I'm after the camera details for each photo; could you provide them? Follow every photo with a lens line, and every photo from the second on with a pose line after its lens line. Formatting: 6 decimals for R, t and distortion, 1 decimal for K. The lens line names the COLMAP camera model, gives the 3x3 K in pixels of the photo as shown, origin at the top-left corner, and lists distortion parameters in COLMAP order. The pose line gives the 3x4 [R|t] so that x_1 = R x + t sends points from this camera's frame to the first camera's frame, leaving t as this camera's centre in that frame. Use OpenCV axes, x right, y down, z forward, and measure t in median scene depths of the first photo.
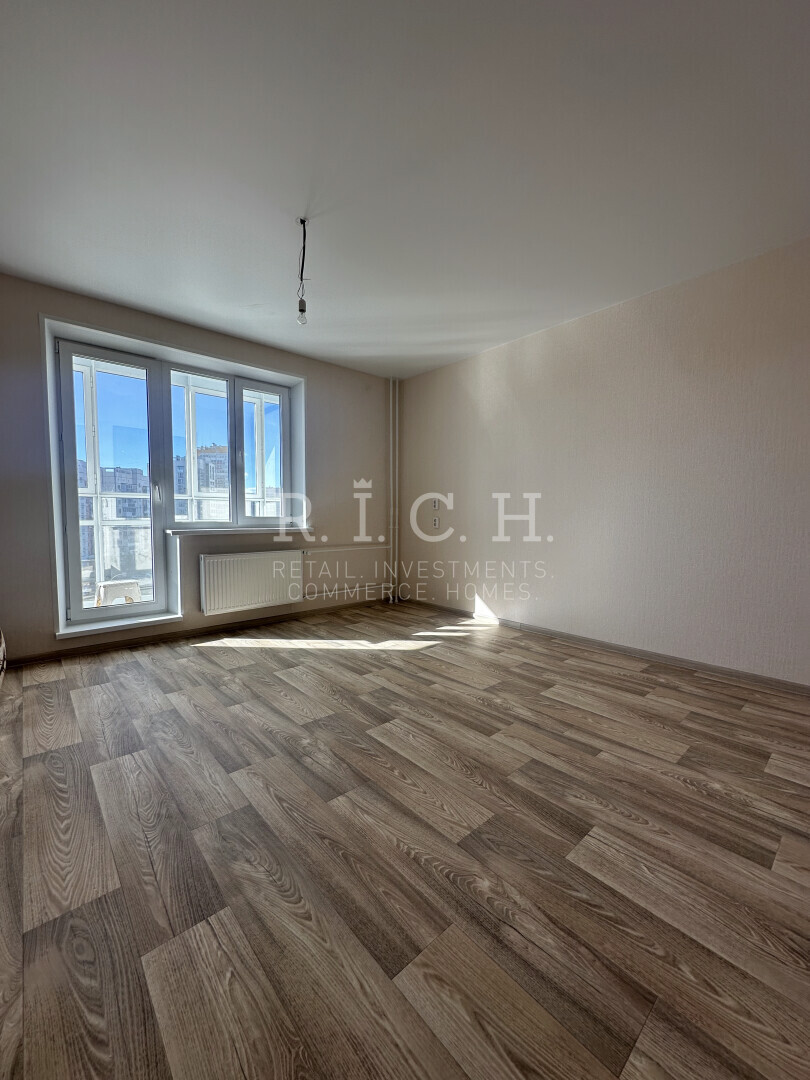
lens RADIAL K [[429.9, 0, 405.0], [0, 429.9, 540.0], [0, 0, 1]] dist [-0.003833, 0.000372]
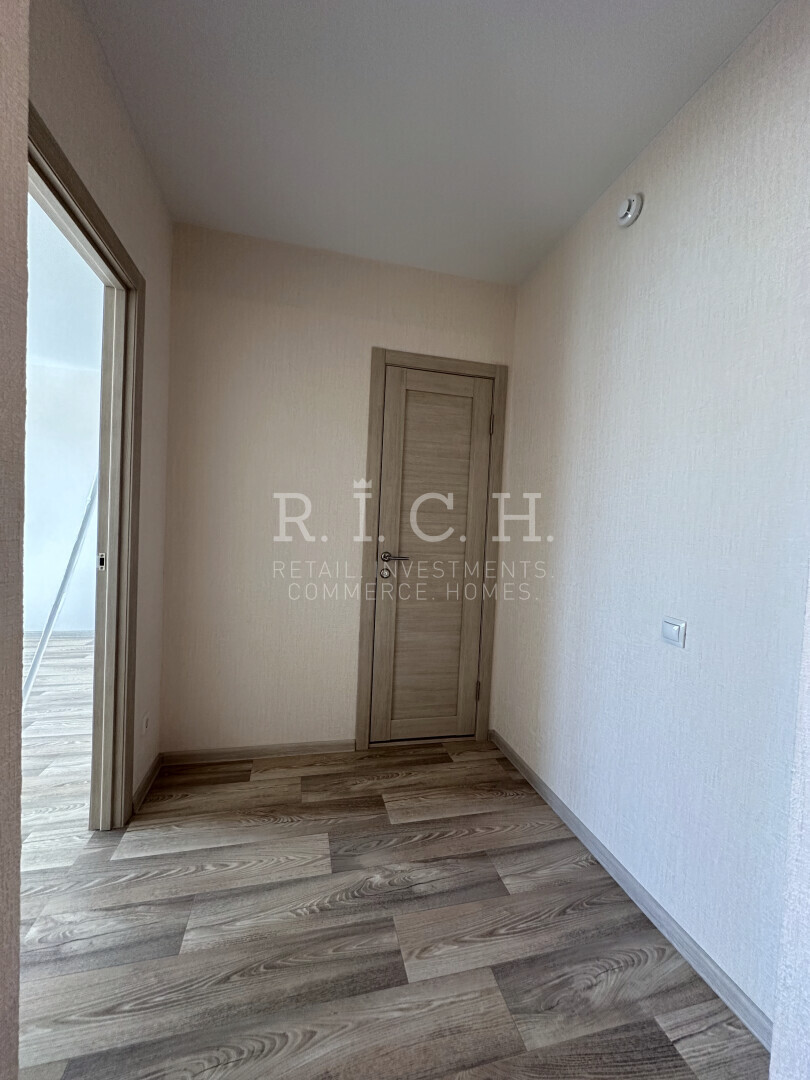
lens RADIAL K [[429.9, 0, 405.0], [0, 429.9, 540.0], [0, 0, 1]] dist [-0.003833, 0.000372]
pose [[0.461658, -0.006715, 0.887033, -0.714669], [0.003818, 0.999977, 0.005583, -0.149407], [-0.887050, 0.000809, 0.461673, 0.292829]]
